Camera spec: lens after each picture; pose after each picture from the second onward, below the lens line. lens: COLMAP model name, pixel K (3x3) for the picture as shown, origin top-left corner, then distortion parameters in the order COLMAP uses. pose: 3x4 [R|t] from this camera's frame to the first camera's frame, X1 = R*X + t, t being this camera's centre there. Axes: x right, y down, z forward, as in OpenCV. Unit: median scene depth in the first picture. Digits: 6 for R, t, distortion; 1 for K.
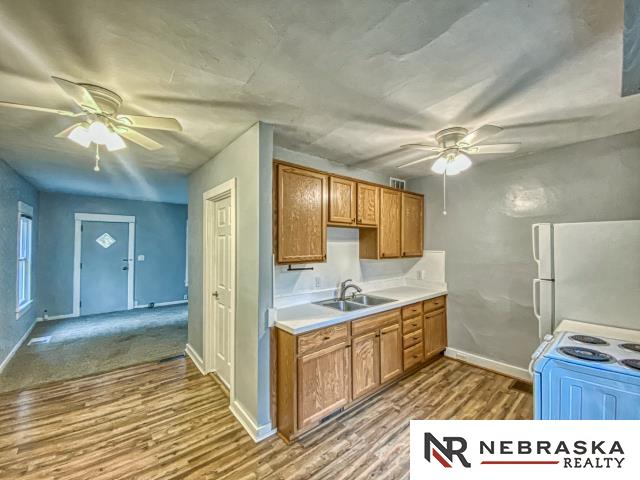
lens RADIAL K [[258.5, 0, 316.7], [0, 258.5, 241.3], [0, 0, 1]] dist [-0.002746, -0.007926]
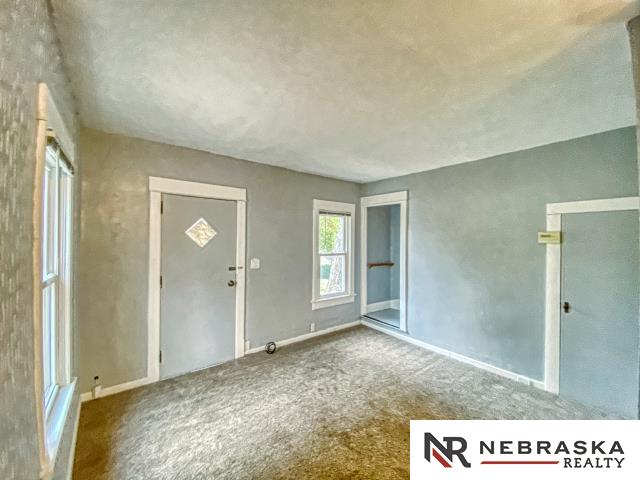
lens RADIAL K [[258.5, 0, 319.4], [0, 258.5, 240.4], [0, 0, 1]] dist [-0.002746, -0.007926]
pose [[0.998745, 0.011341, -0.048775, -0.534549], [-0.010683, 0.999849, 0.013729, 0.003723], [0.048923, -0.013191, 0.998715, 0.463055]]
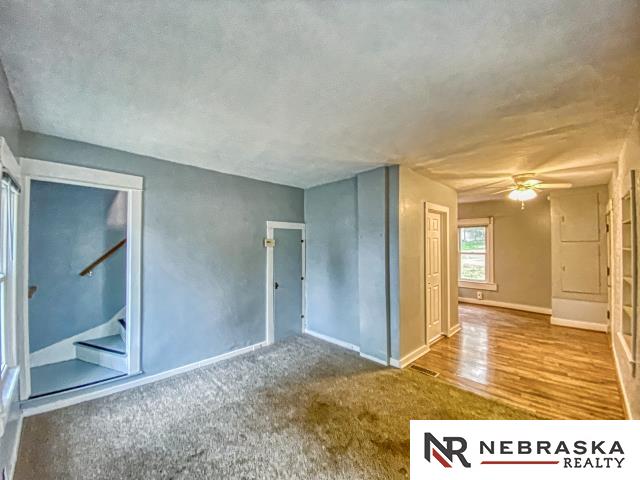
lens RADIAL K [[258.5, 0, 315.8], [0, 258.5, 238.9], [0, 0, 1]] dist [-0.002746, -0.007926]
pose [[-0.065694, 0.022719, 0.997581, -0.695252], [-0.013241, 0.999633, -0.023637, 0.004200], [-0.997752, -0.014762, -0.065369, 0.661152]]
